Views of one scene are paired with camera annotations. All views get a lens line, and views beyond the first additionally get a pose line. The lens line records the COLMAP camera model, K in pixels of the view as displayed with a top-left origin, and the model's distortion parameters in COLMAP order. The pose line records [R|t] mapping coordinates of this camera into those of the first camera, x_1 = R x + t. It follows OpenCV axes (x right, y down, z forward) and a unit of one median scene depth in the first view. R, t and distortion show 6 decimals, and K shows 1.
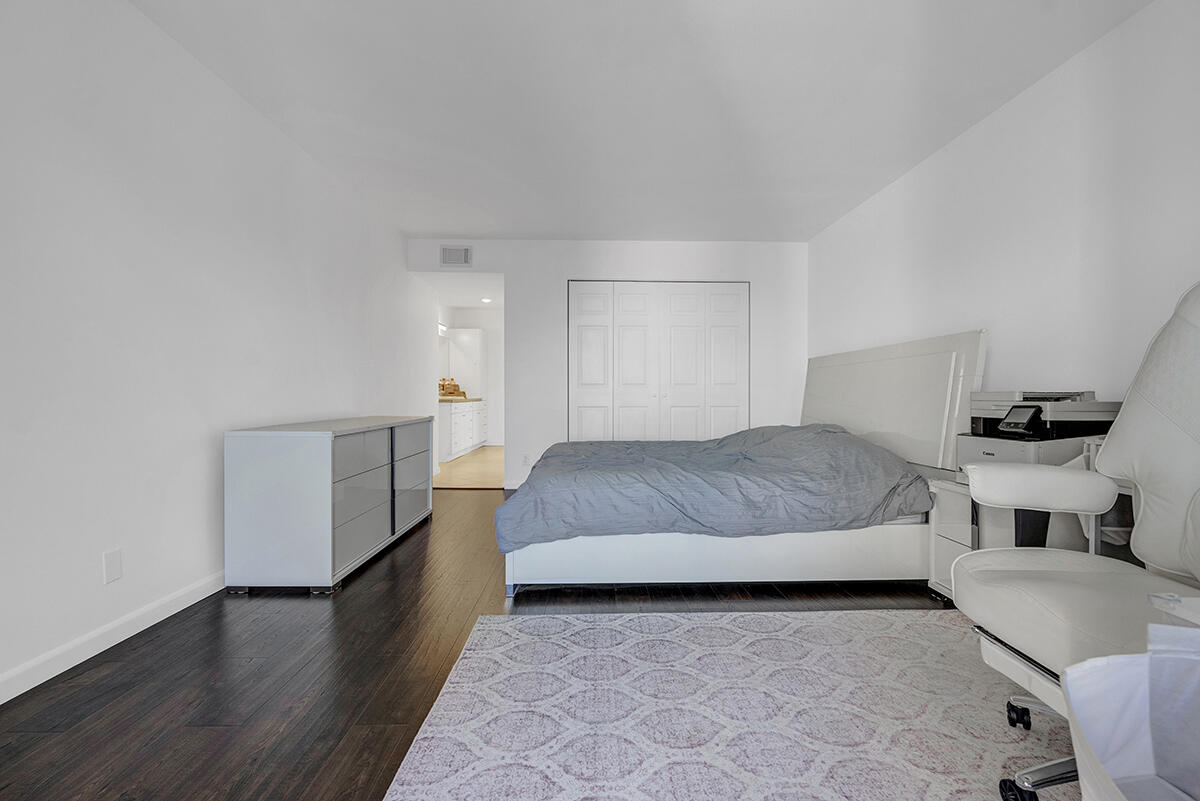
lens RADIAL K [[545.2, 0, 599.2], [0, 545.2, 403.4], [0, 0, 1]] dist [-0.005680, 0.000179]
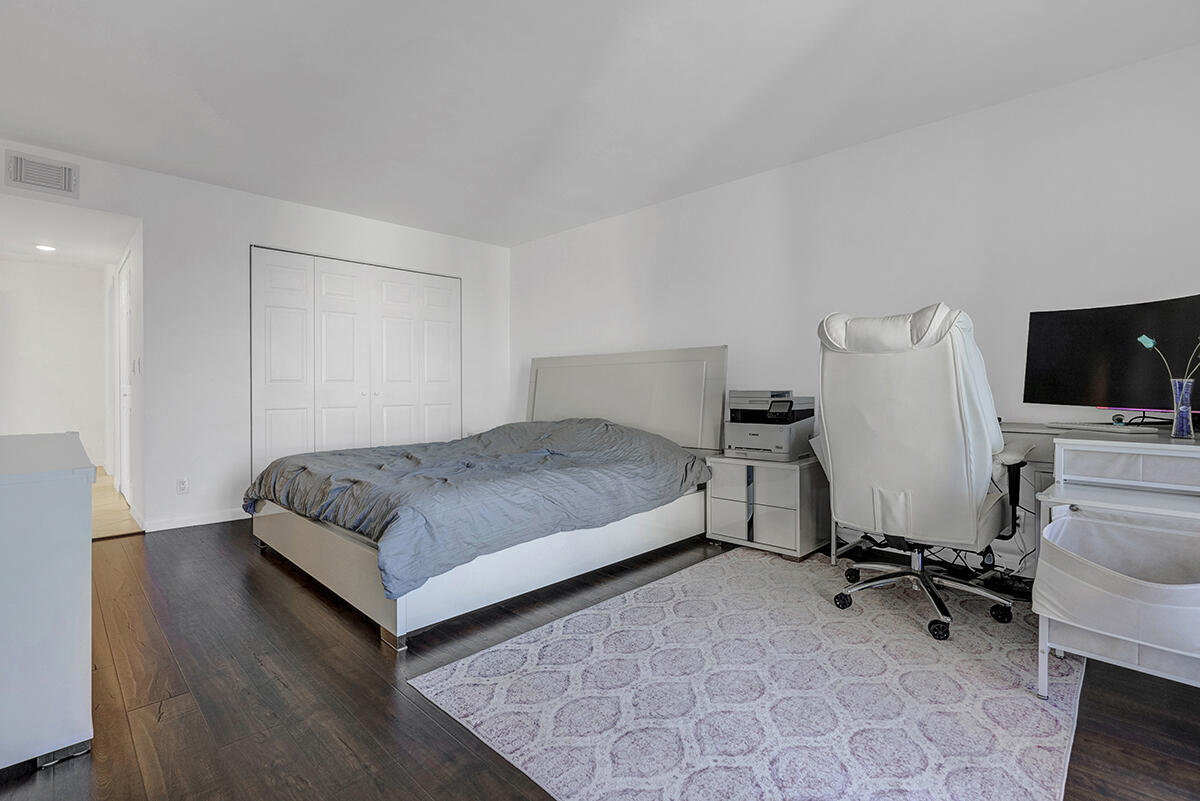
lens RADIAL K [[554.0, 0, 606.5], [0, 554.0, 387.8], [0, 0, 1]] dist [-0.007735, 0.000175]
pose [[0.711309, -0.003206, 0.702872, -0.579006], [0.014124, 0.999853, -0.009733, -0.021596], [-0.702737, 0.016850, 0.711250, 0.226631]]
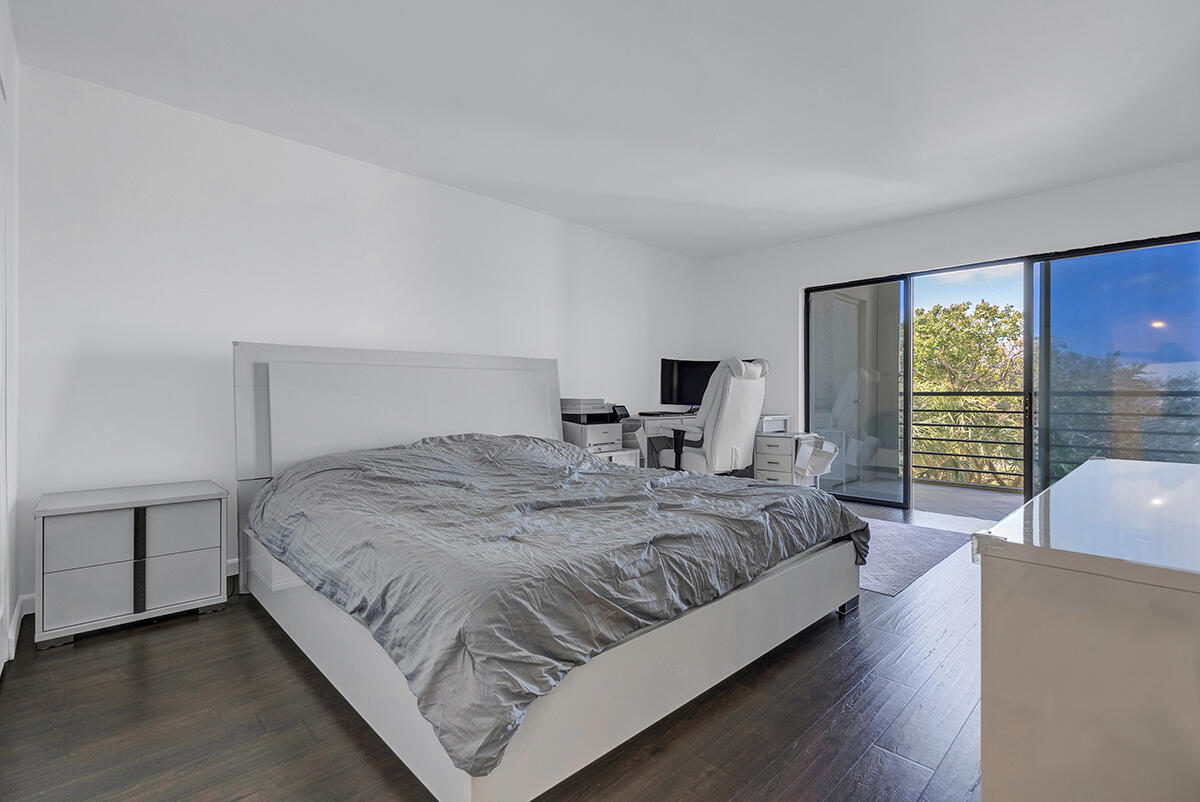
lens RADIAL K [[545.2, 0, 599.2], [0, 545.2, 403.9], [0, 0, 1]] dist [-0.005680, 0.000179]
pose [[-0.678958, -0.007728, 0.734136, -0.619752], [0.013648, 0.999639, 0.023146, -0.045236], [-0.734050, 0.025735, -0.678607, 2.087690]]
